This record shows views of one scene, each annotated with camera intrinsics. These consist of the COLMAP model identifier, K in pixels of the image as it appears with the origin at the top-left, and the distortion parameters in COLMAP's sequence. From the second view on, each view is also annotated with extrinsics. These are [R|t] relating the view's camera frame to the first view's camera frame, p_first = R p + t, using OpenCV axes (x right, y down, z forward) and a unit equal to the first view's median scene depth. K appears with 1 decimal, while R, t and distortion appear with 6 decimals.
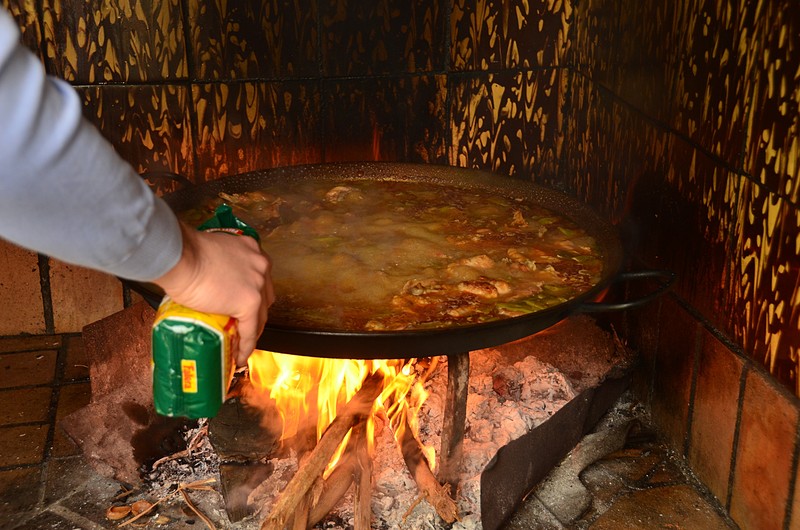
lens RADIAL K [[1164.1, 0, 391.0], [0, 1164.1, 275.4], [0, 0, 1]] dist [0.186037, 0.000000]
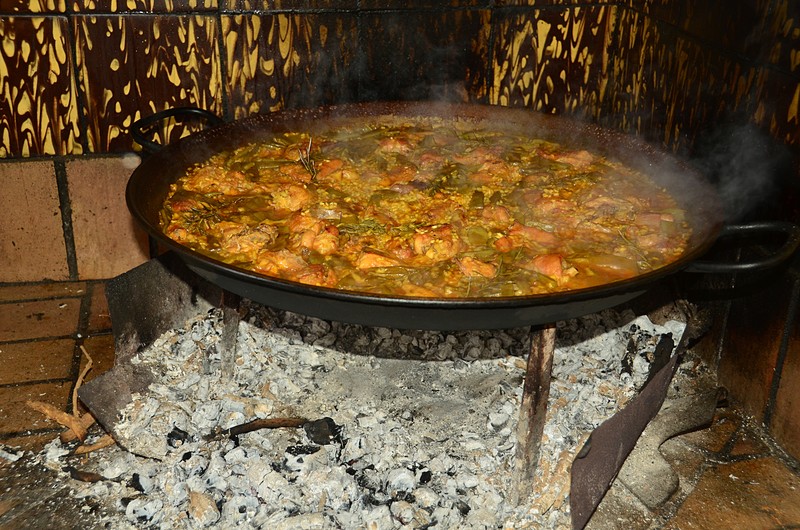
lens RADIAL K [[957.5, 0, 391.6], [0, 957.5, 274.8], [0, 0, 1]] dist [0.082410, 0.000000]
pose [[0.999712, 0.006906, 0.022971, -0.050715], [-0.008327, 0.998019, 0.062354, -0.006329], [-0.022495, -0.062527, 0.997790, 0.221493]]
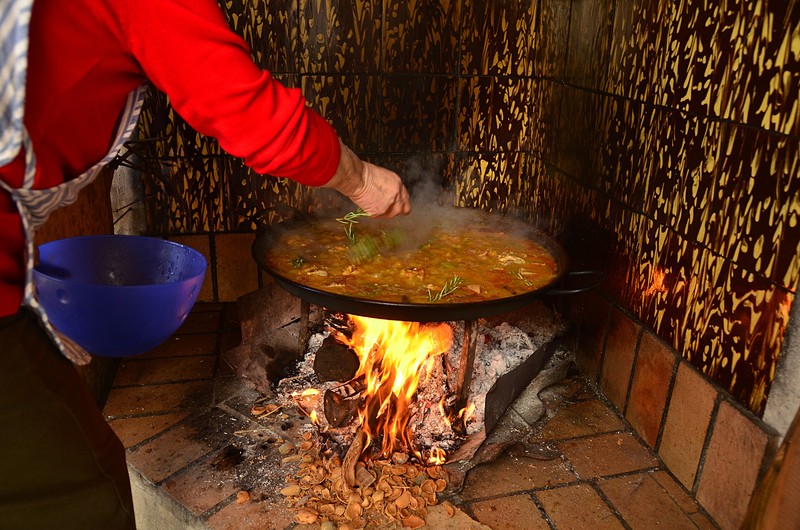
lens RADIAL K [[644.2, 0, 396.2], [0, 644.2, 274.2], [0, 0, 1]] dist [-0.127939, 0.076280]
pose [[0.999717, 0.023361, 0.004442, -0.036731], [-0.023332, 0.999708, -0.006362, 0.009392], [-0.004589, 0.006257, 0.999970, 0.087702]]
